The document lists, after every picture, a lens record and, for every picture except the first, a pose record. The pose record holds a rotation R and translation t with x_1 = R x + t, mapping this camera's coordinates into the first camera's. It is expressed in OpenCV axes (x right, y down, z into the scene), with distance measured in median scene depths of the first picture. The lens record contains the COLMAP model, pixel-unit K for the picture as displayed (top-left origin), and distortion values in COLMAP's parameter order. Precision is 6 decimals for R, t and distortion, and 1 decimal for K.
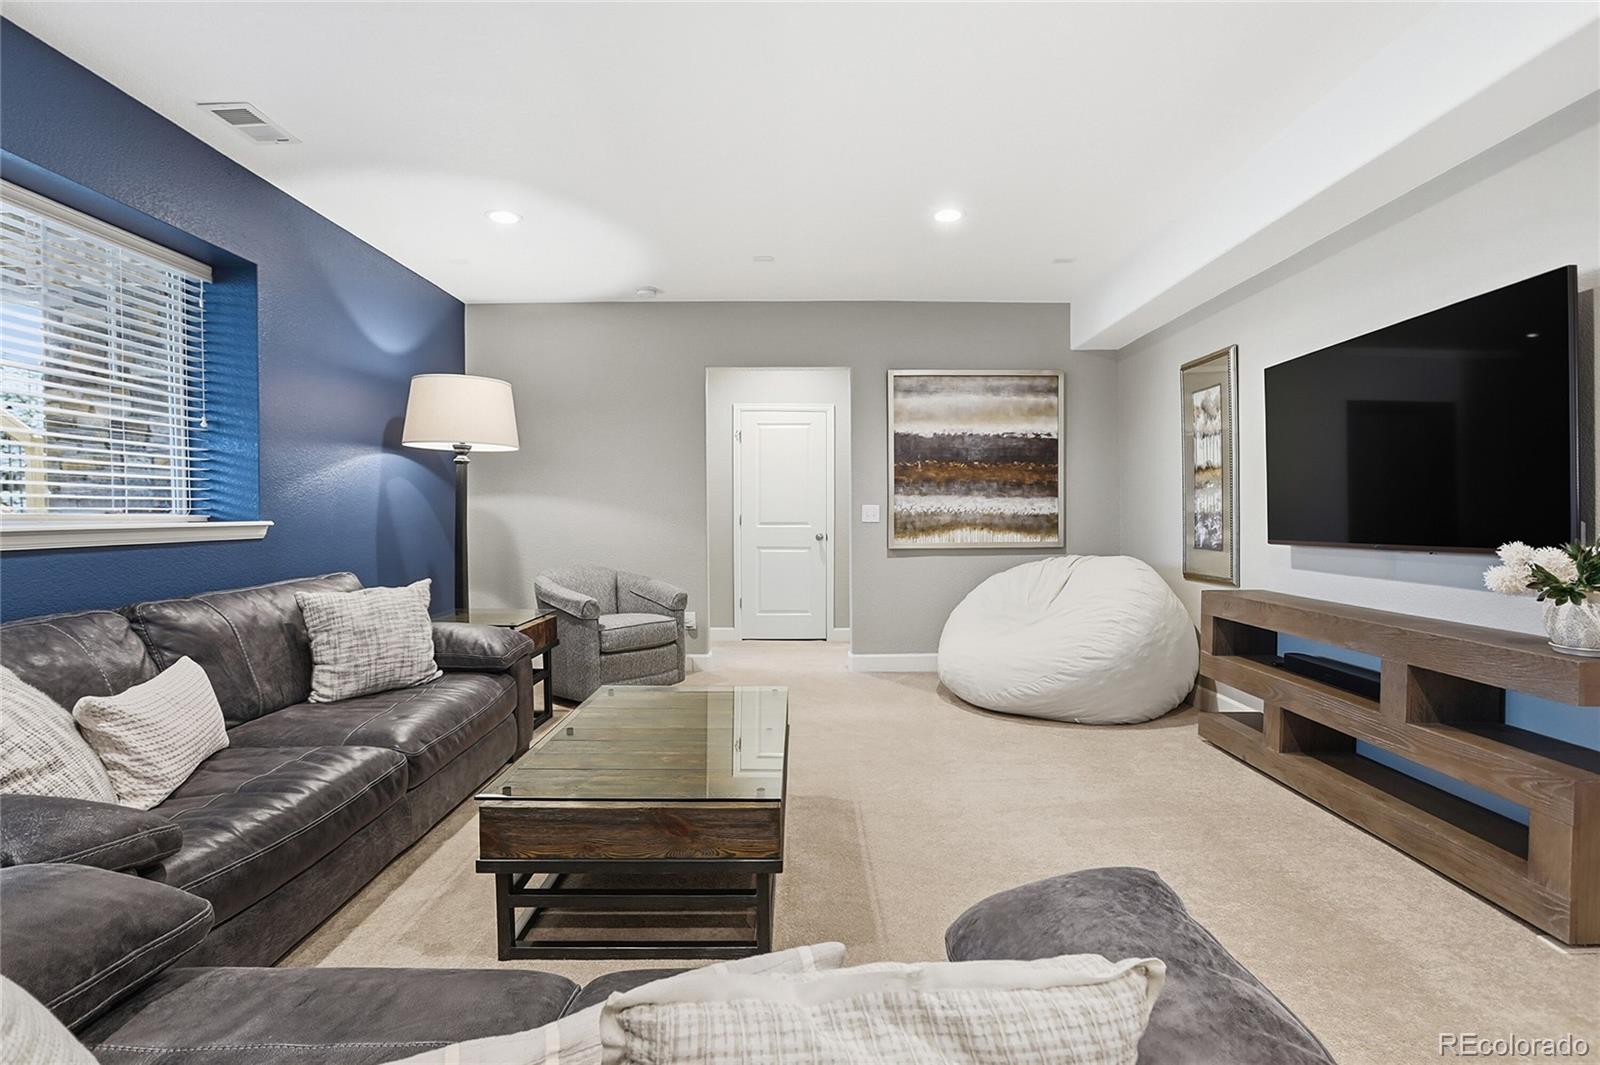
lens RADIAL K [[744.8, 0, 803.6], [0, 744.8, 538.5], [0, 0, 1]] dist [-0.033348, 0.006851]
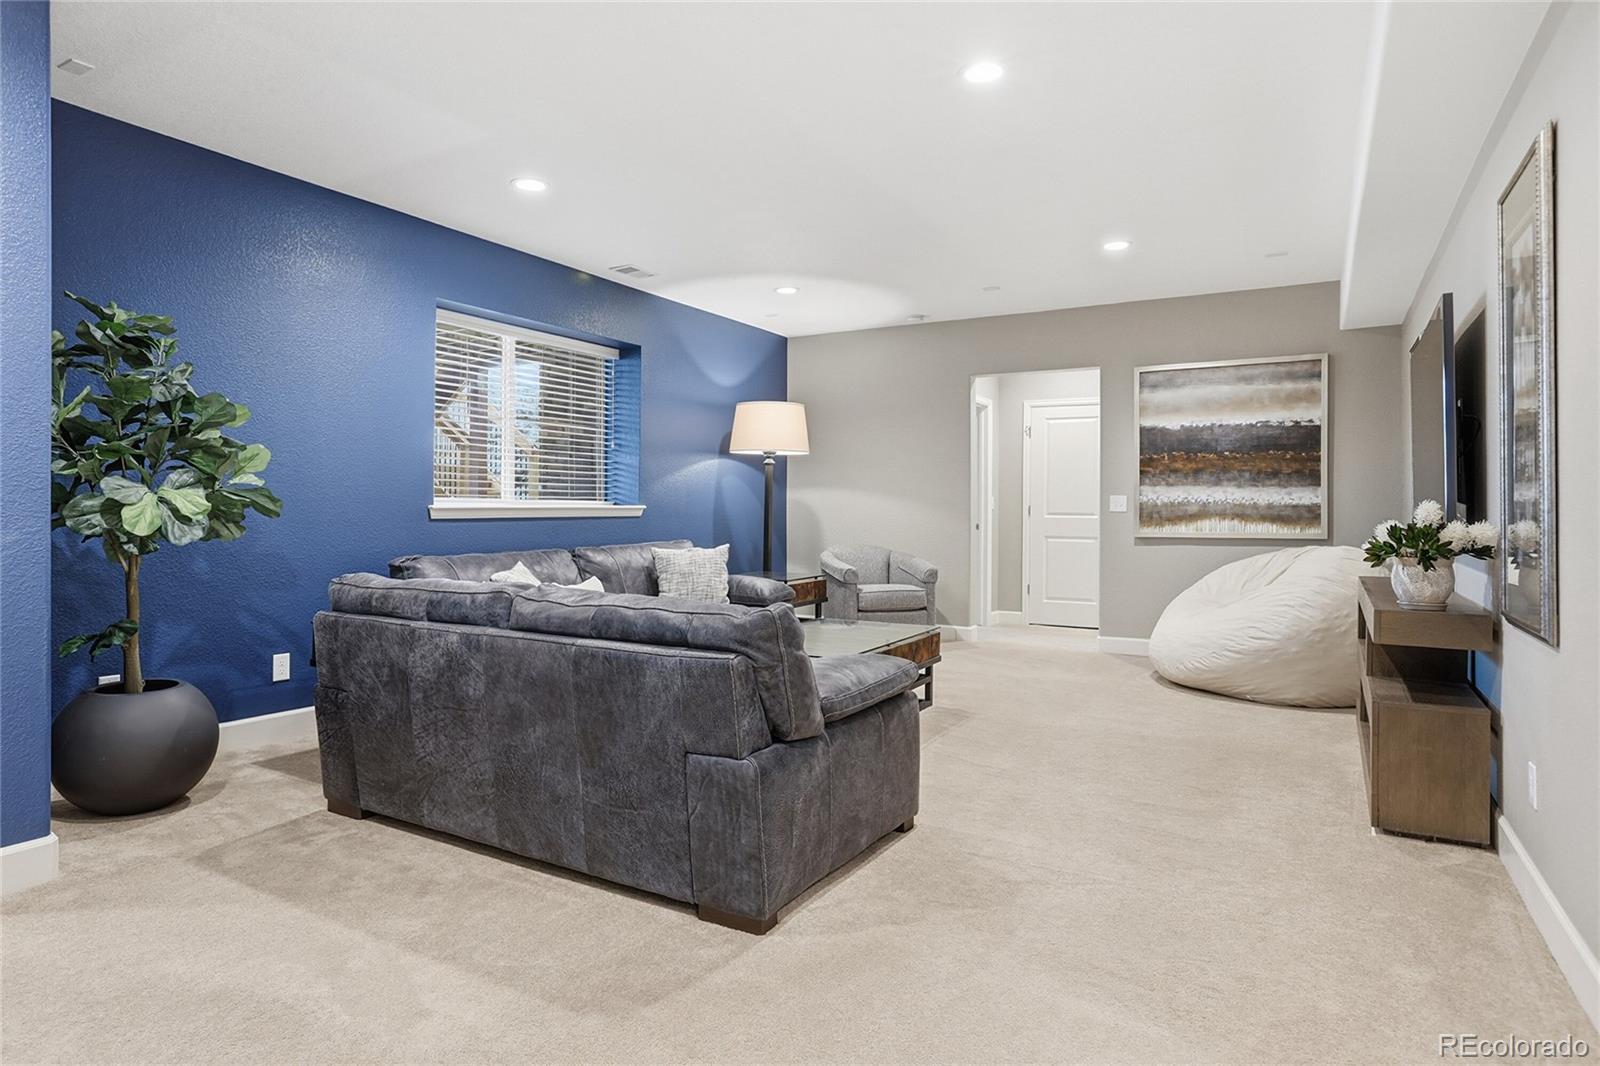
lens RADIAL K [[905.3, 0, 801.3], [0, 905.3, 518.6], [0, 0, 1]] dist [-0.019962, 0.002042]
pose [[0.866826, 0.010336, -0.498504, 0.362256], [-0.021514, 0.999629, -0.016683, 0.020226], [0.498147, 0.025186, 0.866727, -0.353728]]
